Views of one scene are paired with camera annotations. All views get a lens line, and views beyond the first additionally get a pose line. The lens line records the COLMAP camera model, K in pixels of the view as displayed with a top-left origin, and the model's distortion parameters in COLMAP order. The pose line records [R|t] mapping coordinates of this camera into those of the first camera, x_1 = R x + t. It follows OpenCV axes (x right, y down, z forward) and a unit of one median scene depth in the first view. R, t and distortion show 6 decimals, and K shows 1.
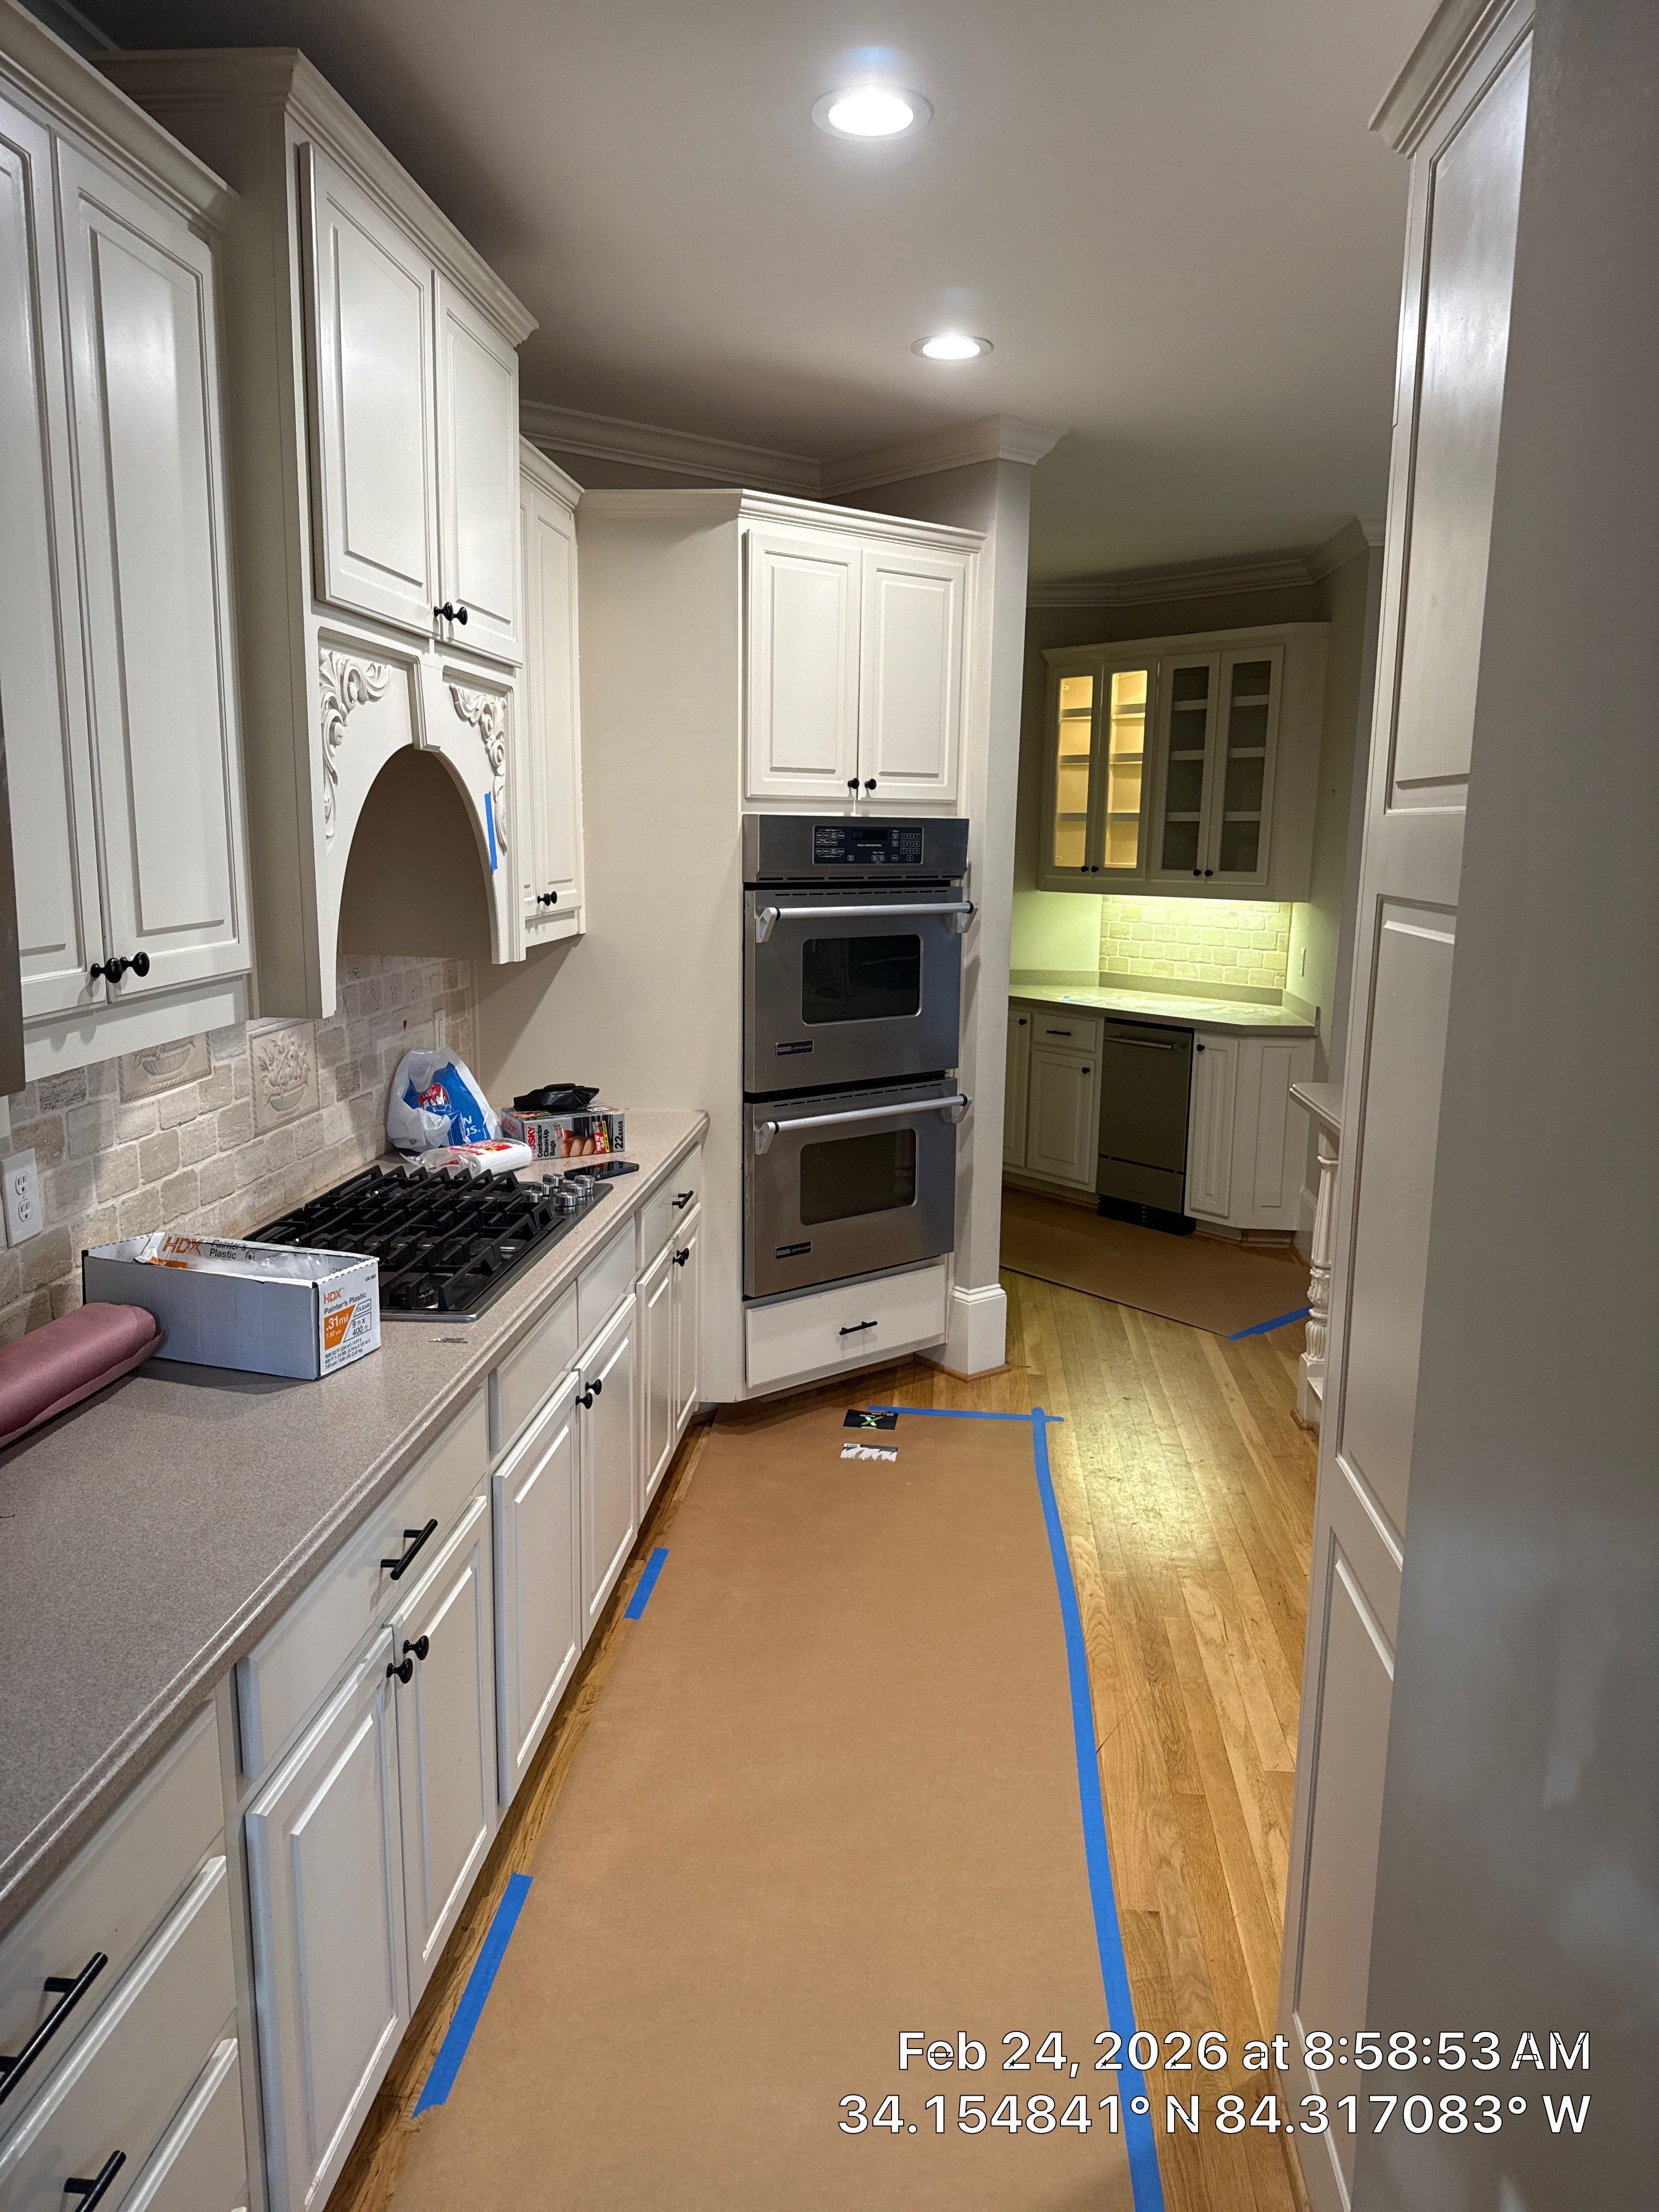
lens RADIAL K [[1535.5, 0, 829.5], [0, 1535.5, 1106.0], [0, 0, 1]] dist [0.169656, -0.316581]
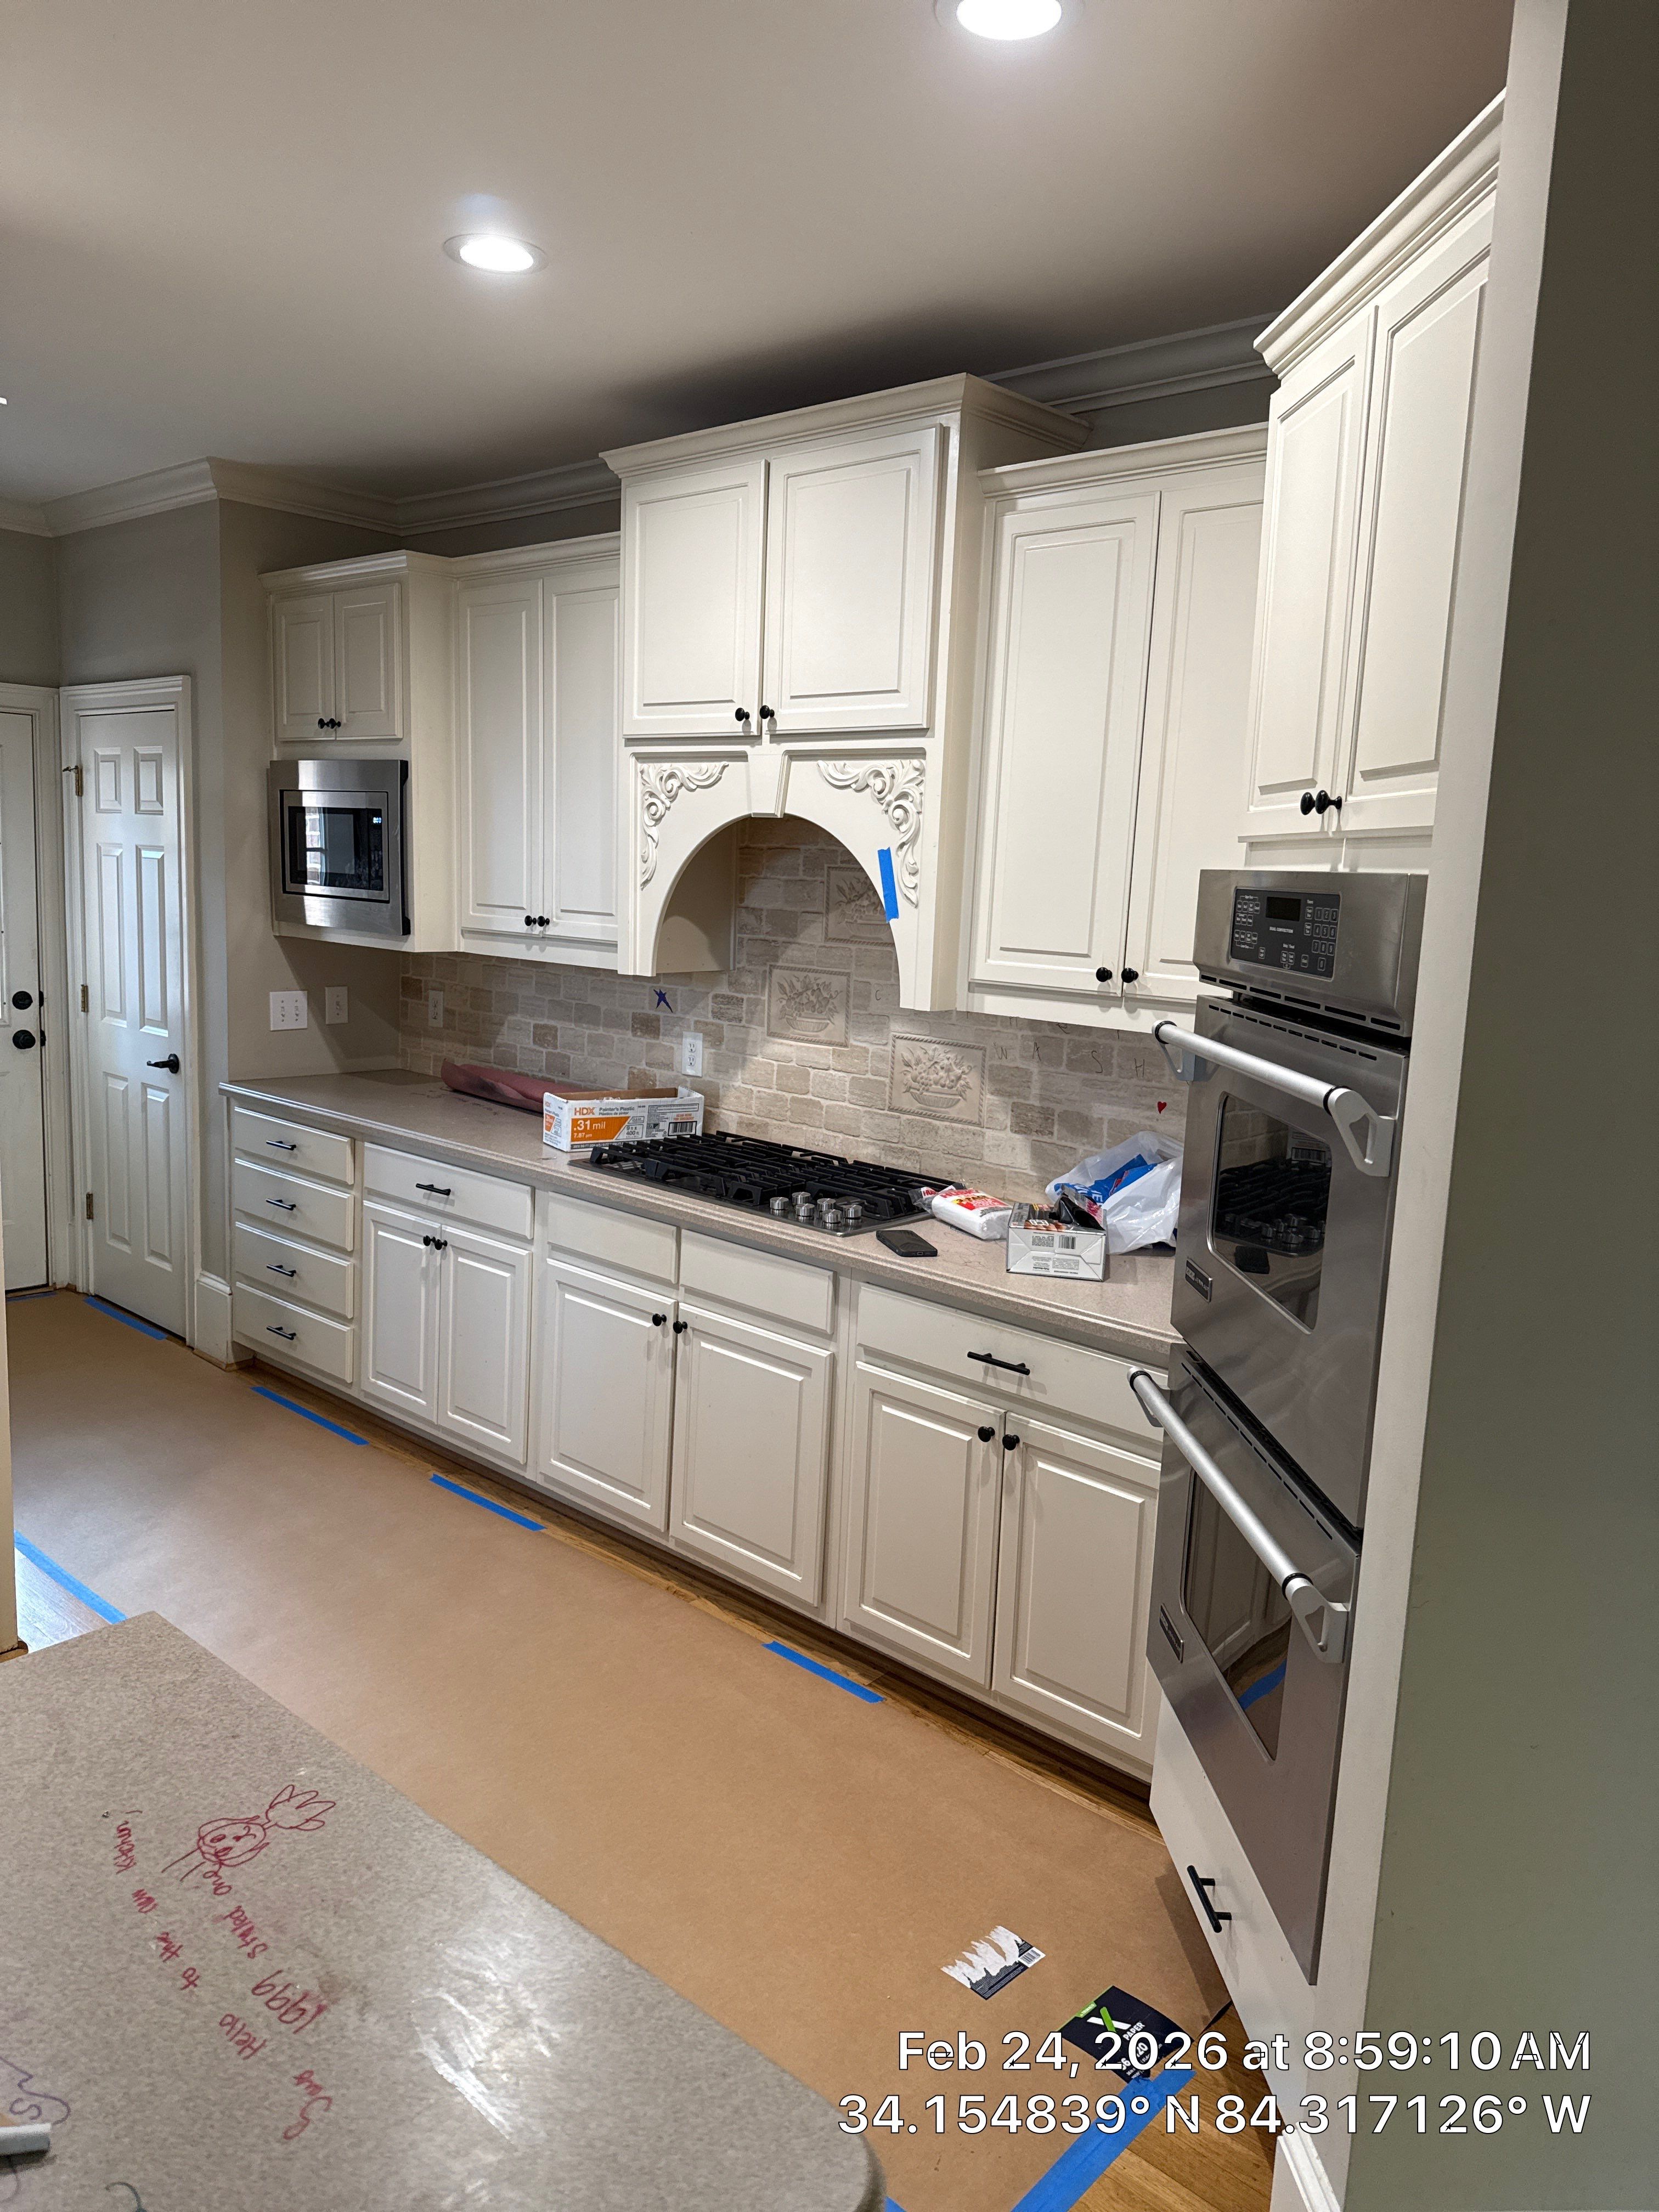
lens RADIAL K [[1549.8, 0, 829.5], [0, 1549.8, 1106.0], [0, 0, 1]] dist [0.061221, -0.086194]
pose [[-0.608429, 0.081082, -0.789455, 0.690071], [-0.193127, 0.949735, 0.246385, -0.291154], [0.769751, 0.302373, -0.562187, 1.643308]]
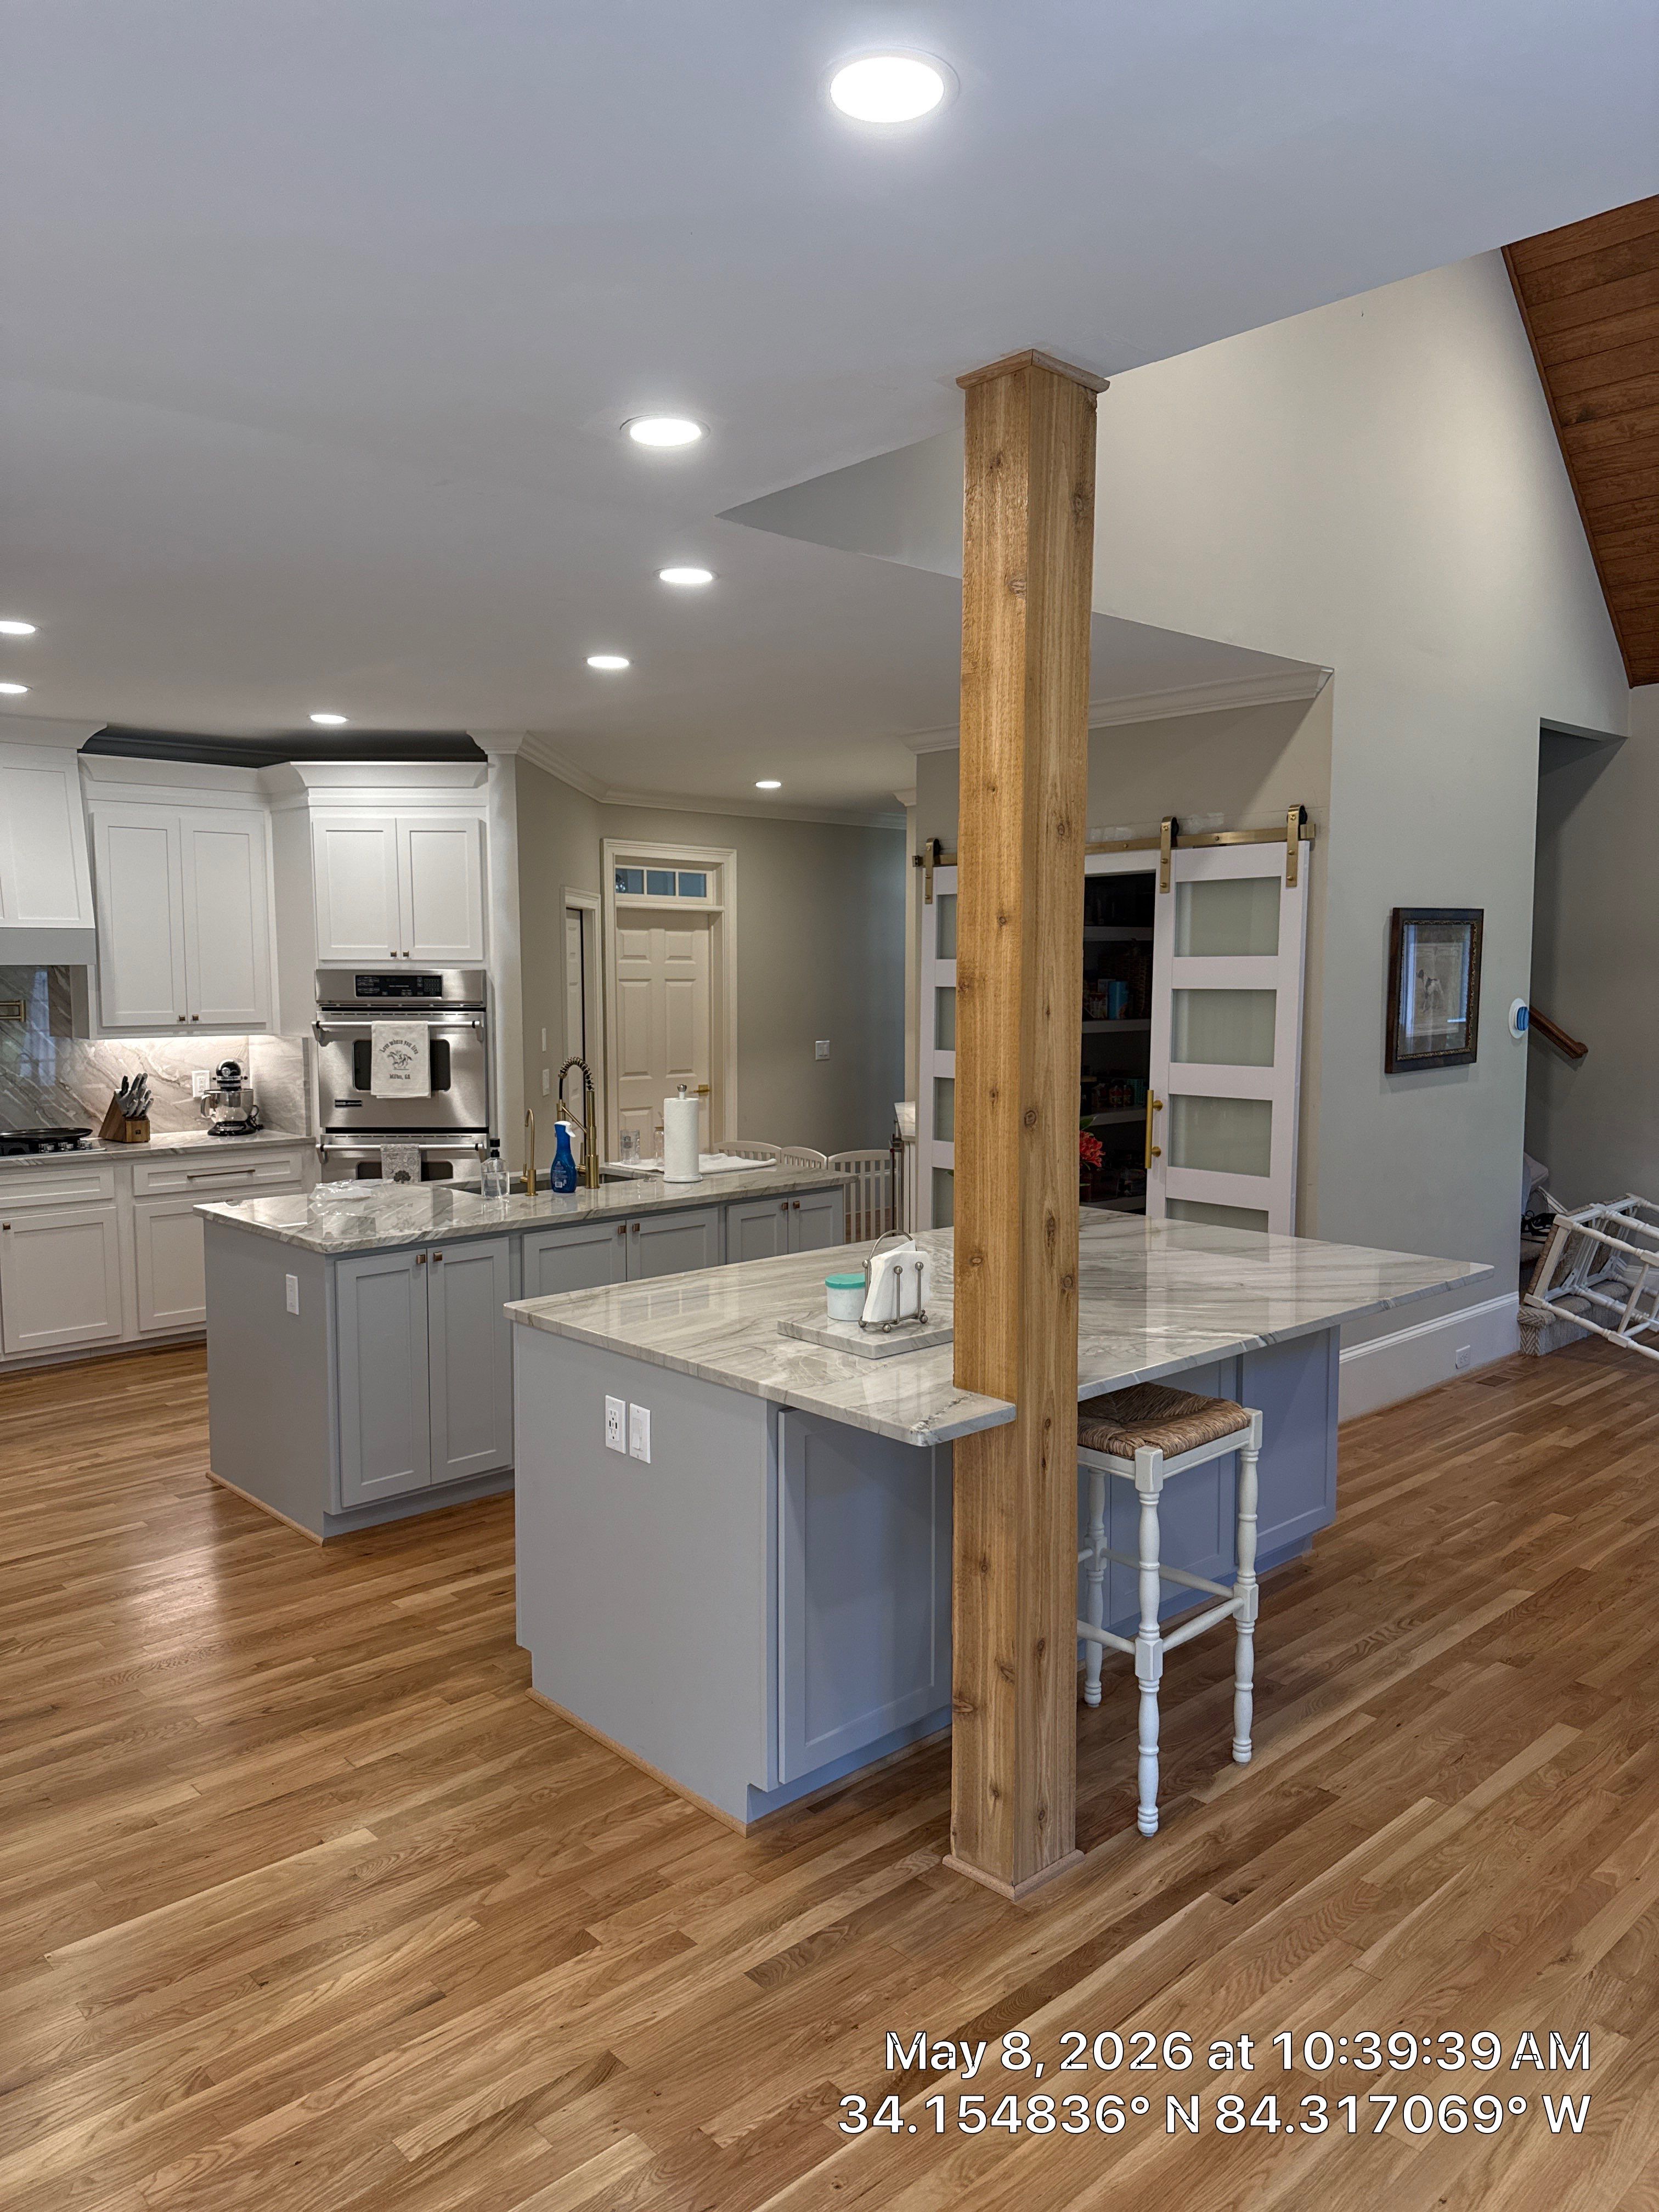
lens RADIAL K [[1549.7, 0, 806.8], [0, 1549.7, 1099.2], [0, 0, 1]] dist [0.182797, -0.370796]
pose [[0.735870, 0.040921, -0.675886, 2.092335], [-0.107087, 0.992643, -0.056492, 0.001133], [0.668602, 0.113950, 0.734838, 0.090576]]
